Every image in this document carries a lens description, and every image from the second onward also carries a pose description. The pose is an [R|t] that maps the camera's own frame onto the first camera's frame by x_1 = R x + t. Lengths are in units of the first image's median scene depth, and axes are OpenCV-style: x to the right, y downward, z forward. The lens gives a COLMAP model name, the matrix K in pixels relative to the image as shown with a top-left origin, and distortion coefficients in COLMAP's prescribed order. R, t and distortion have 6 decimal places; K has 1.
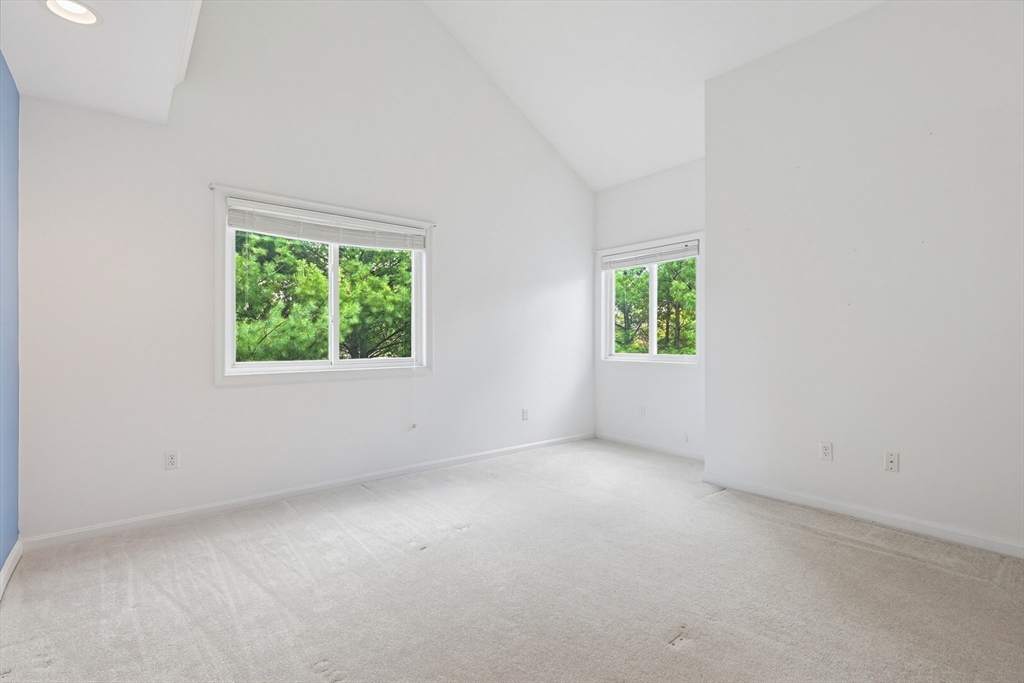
lens RADIAL K [[473.3, 0, 516.2], [0, 473.3, 341.6], [0, 0, 1]] dist [0.002436, -0.000034]
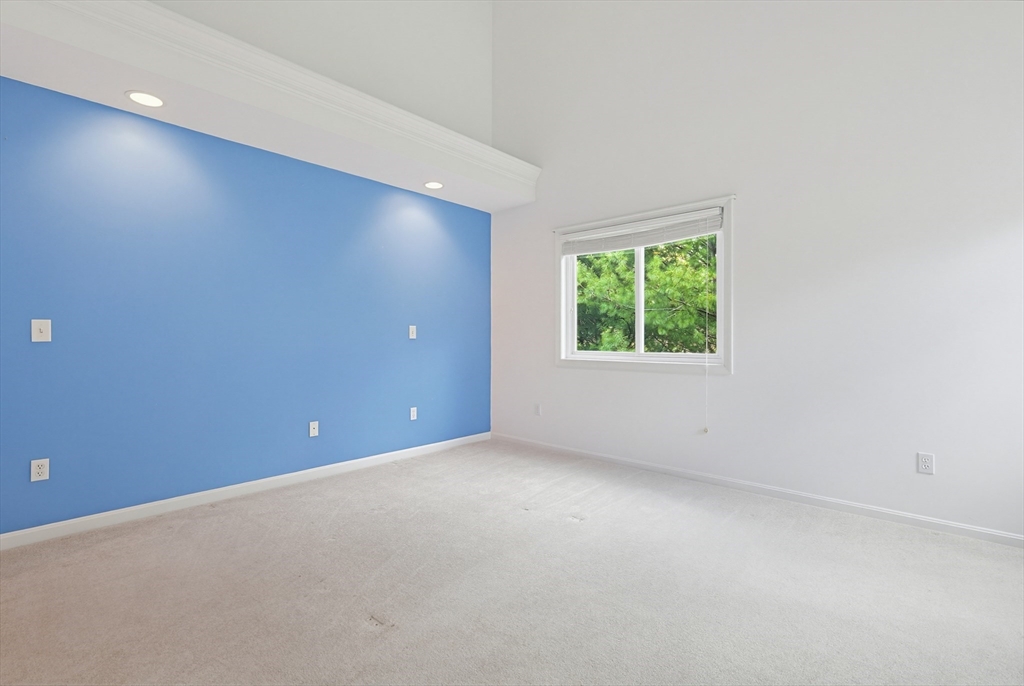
lens RADIAL K [[473.3, 0, 516.2], [0, 473.3, 343.1], [0, 0, 1]] dist [0.002436, -0.000034]
pose [[0.126821, 0.015110, -0.991811, 0.667574], [0.000038, 0.999884, 0.015238, -0.000034], [0.991926, -0.001971, 0.126806, 0.567761]]
